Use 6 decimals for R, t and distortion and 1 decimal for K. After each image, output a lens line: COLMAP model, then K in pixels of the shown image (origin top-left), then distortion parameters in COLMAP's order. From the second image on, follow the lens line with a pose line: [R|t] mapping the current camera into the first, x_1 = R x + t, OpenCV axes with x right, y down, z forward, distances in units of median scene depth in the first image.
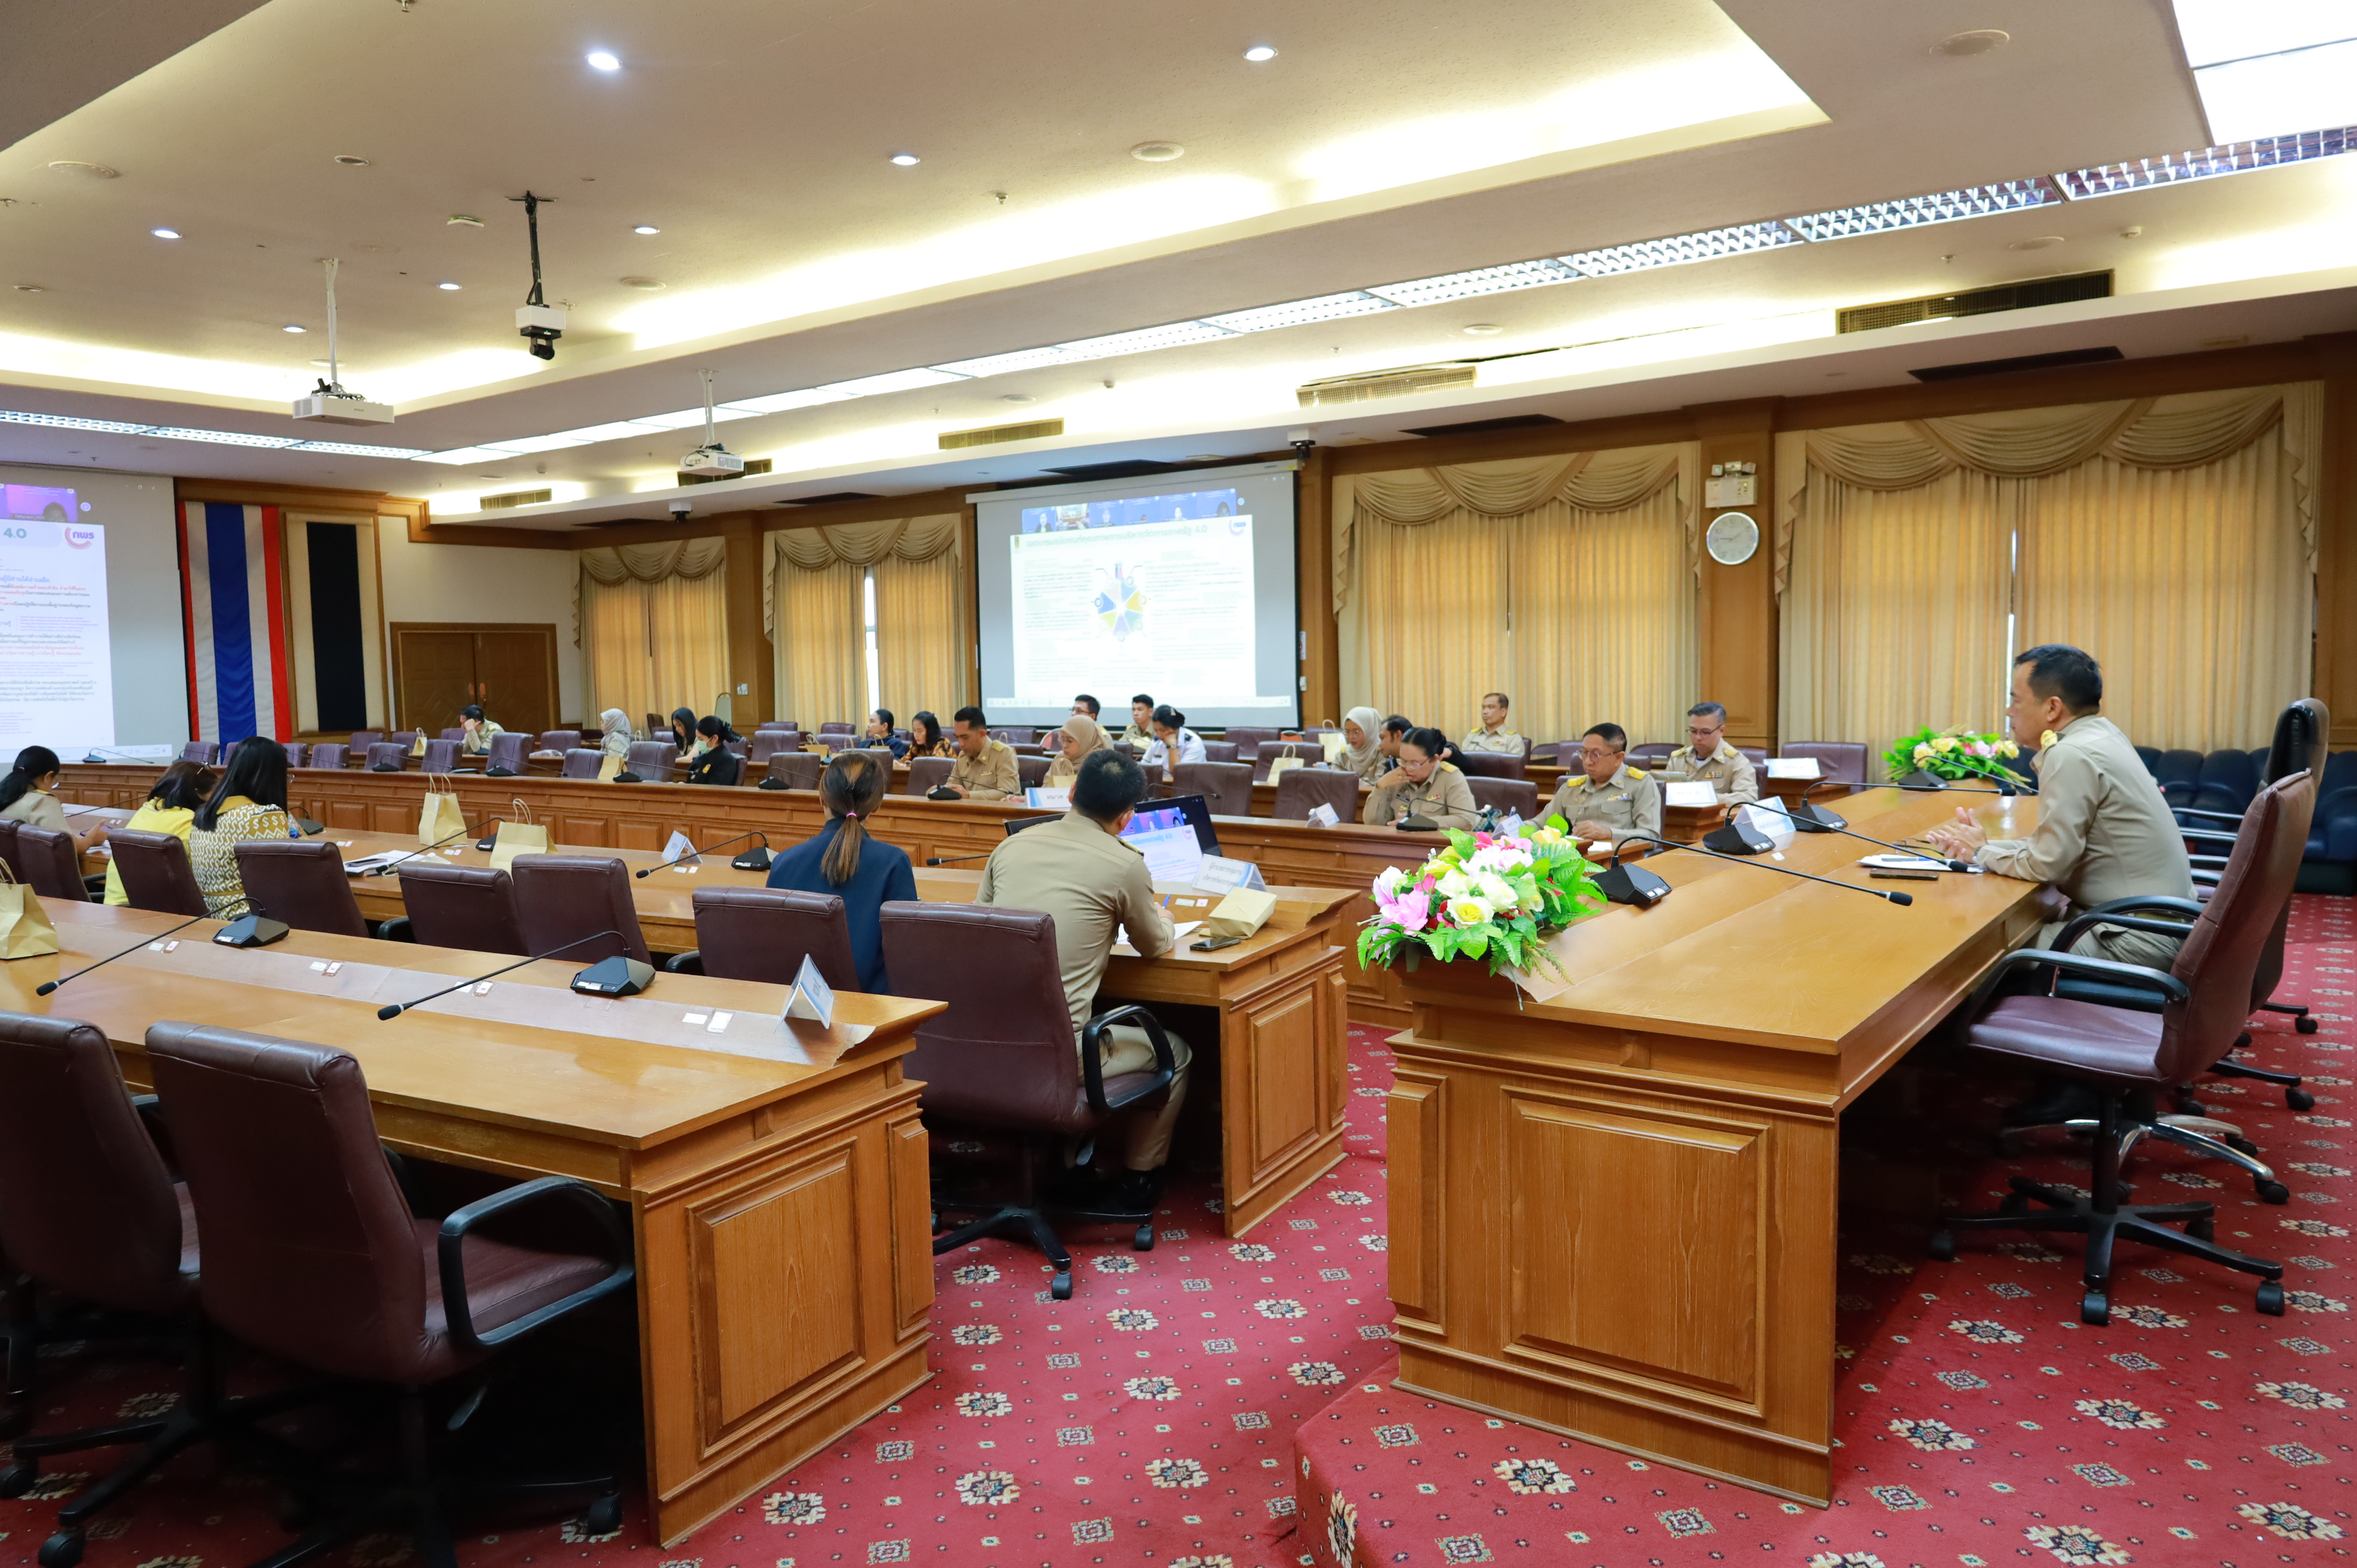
lens RADIAL K [[1613.8, 0, 1178.5], [0, 1613.8, 784.0], [0, 0, 1]] dist [-0.011015, 0.002193]
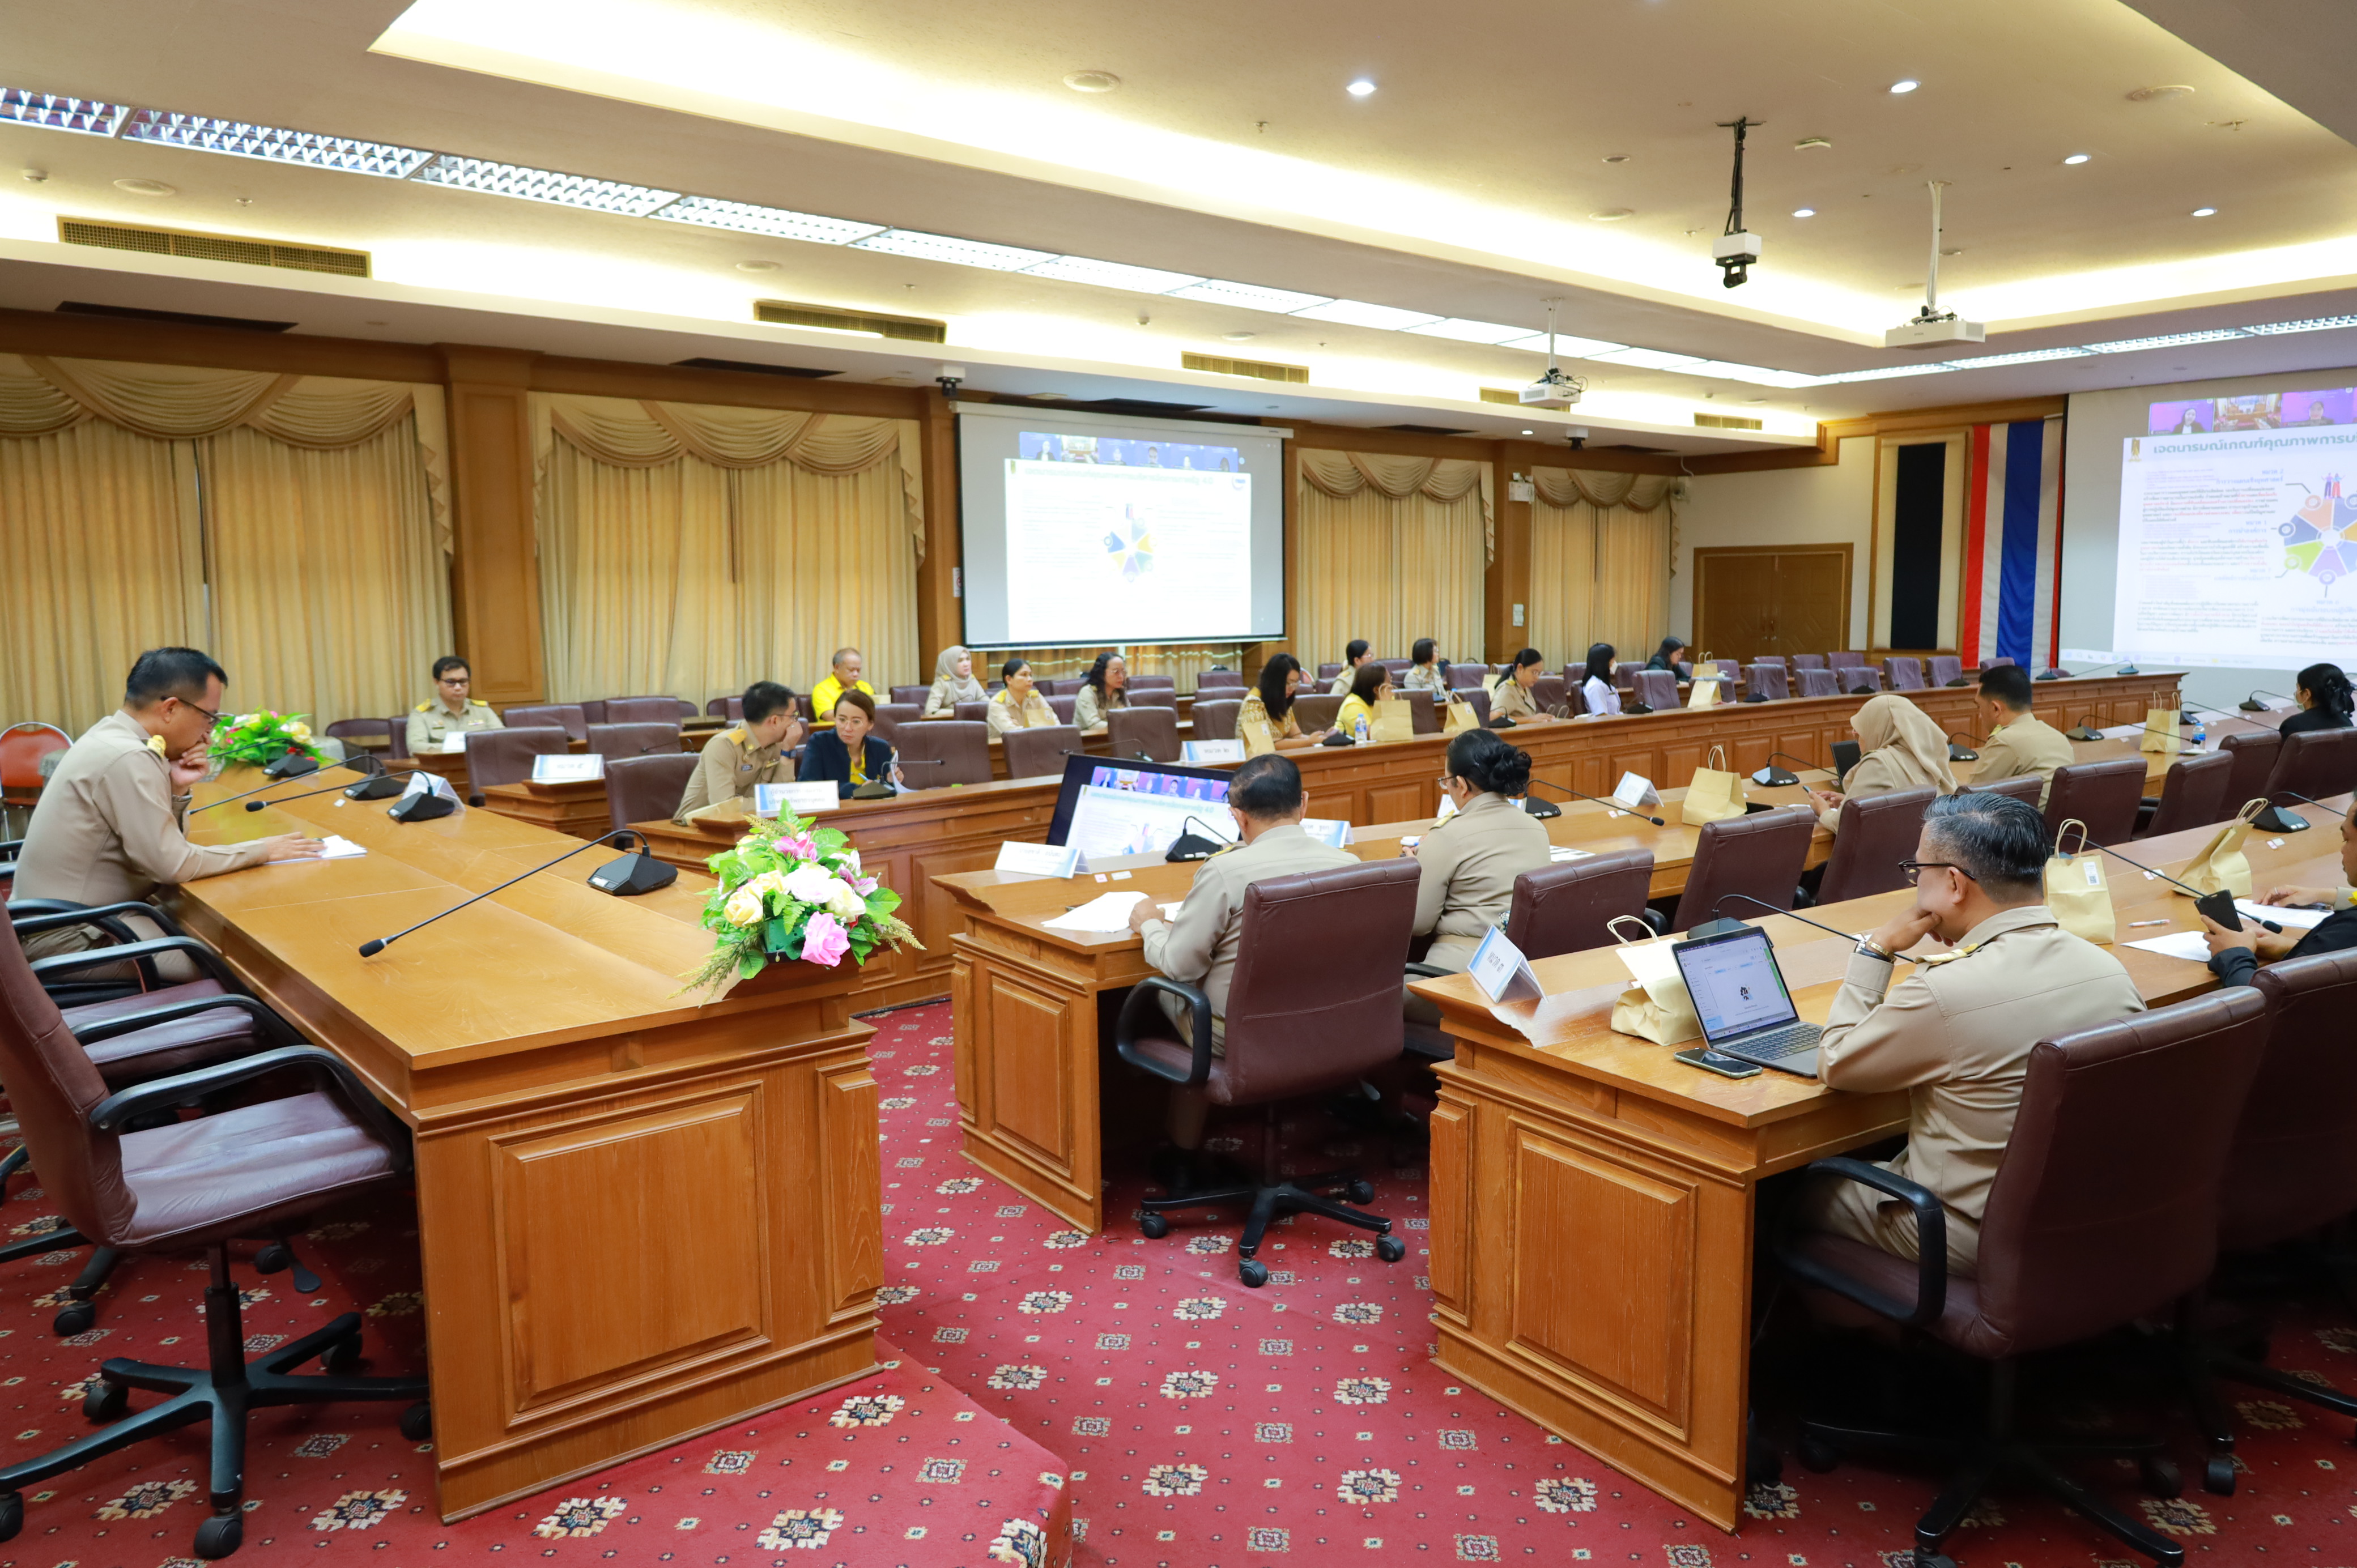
lens RADIAL K [[1607.7, 0, 1178.3], [0, 1607.7, 739.6], [0, 0, 1]] dist [0.074459, 0.000791]
pose [[0.224468, -0.062428, 0.972480, -0.995434], [0.078920, 0.995832, 0.045711, -0.034563], [-0.971281, 0.066488, 0.228459, 0.745773]]
